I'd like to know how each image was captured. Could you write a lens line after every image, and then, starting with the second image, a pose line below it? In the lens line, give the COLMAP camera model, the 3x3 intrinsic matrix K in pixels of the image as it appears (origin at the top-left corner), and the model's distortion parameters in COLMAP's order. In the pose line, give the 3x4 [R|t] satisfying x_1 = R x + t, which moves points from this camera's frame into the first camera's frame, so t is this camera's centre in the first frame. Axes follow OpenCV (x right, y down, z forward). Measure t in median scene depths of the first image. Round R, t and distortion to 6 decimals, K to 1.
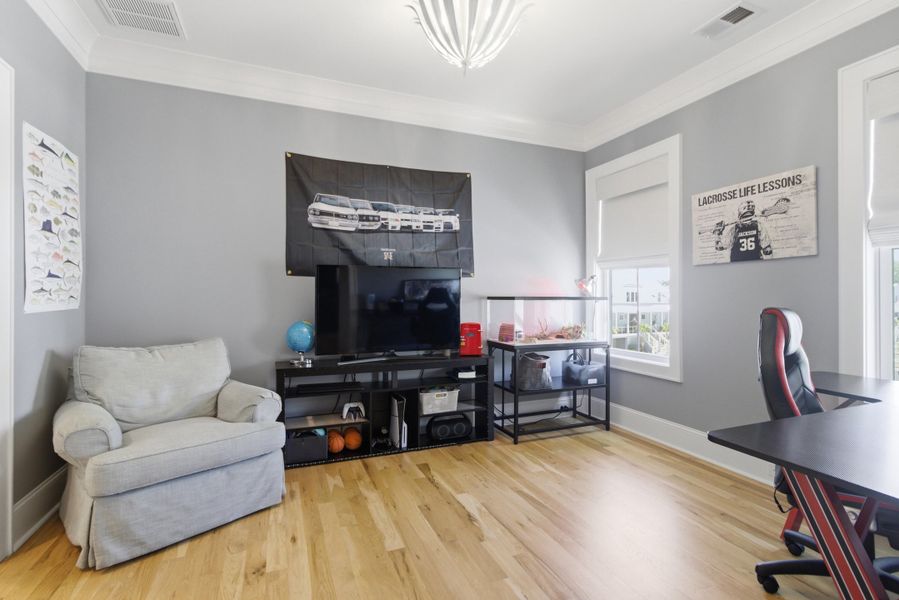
lens RADIAL K [[422.9, 0, 441.8], [0, 422.9, 294.9], [0, 0, 1]] dist [-0.011034, 0.008593]
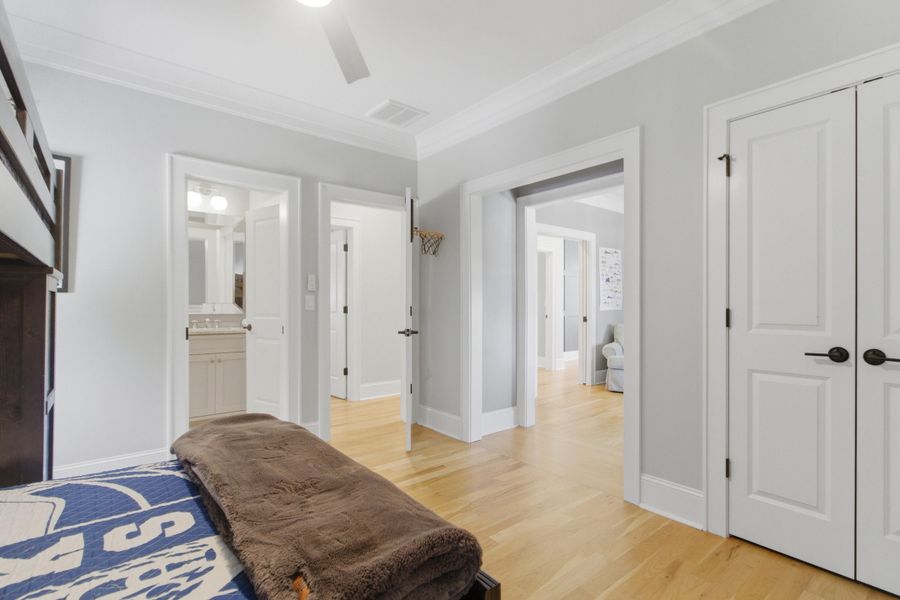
lens RADIAL K [[423.4, 0, 449.8], [0, 423.4, 302.0], [0, 0, 1]] dist [-0.011034, 0.008593]
pose [[0.296668, -0.006801, -0.954957, 1.227565], [-0.001304, 0.999971, -0.007526, 0.006205], [0.954980, 0.003478, 0.296650, -0.718252]]
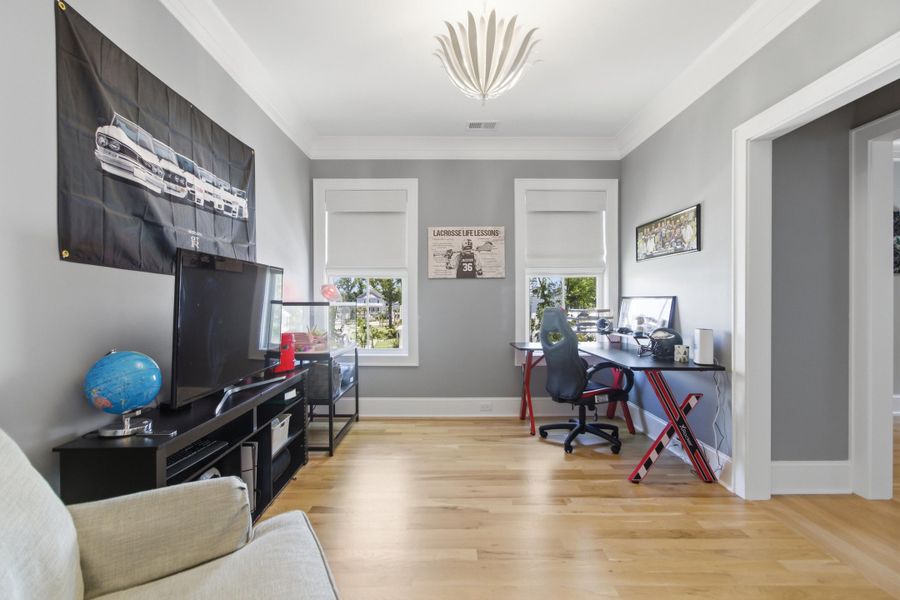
lens RADIAL K [[423.4, 0, 445.4], [0, 423.4, 305.3], [0, 0, 1]] dist [-0.011034, 0.008593]
pose [[0.376028, -0.012803, 0.926520, -0.664932], [0.004886, 0.999918, 0.011834, 0.000683], [-0.926595, 0.000077, 0.376060, 0.436440]]
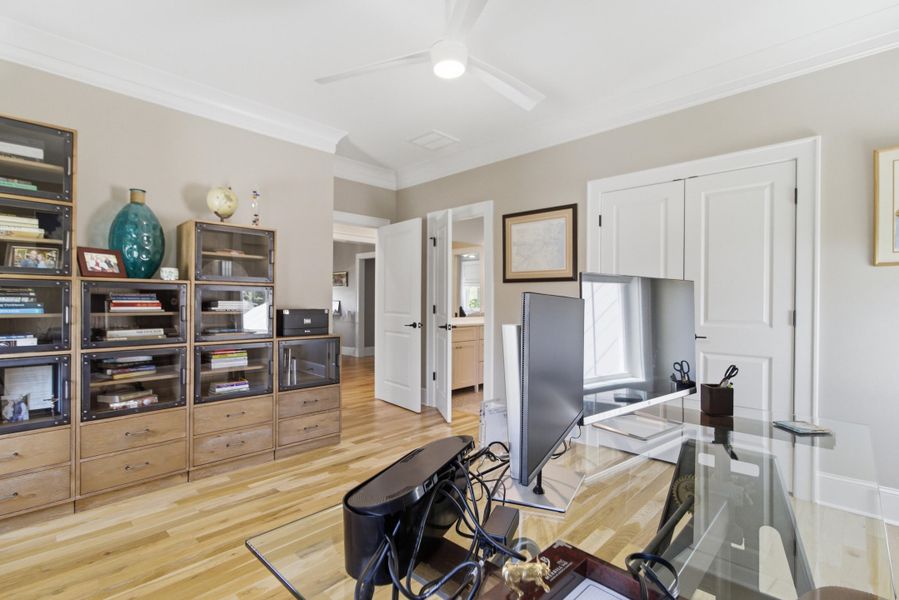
lens RADIAL K [[422.9, 0, 449.8], [0, 422.9, 300.2], [0, 0, 1]] dist [-0.011034, 0.008593]
pose [[-0.414358, -0.002031, 0.910112, -3.476617], [-0.001424, 0.999998, 0.001583, -0.017302], [-0.910113, -0.000641, -0.414360, 1.028914]]
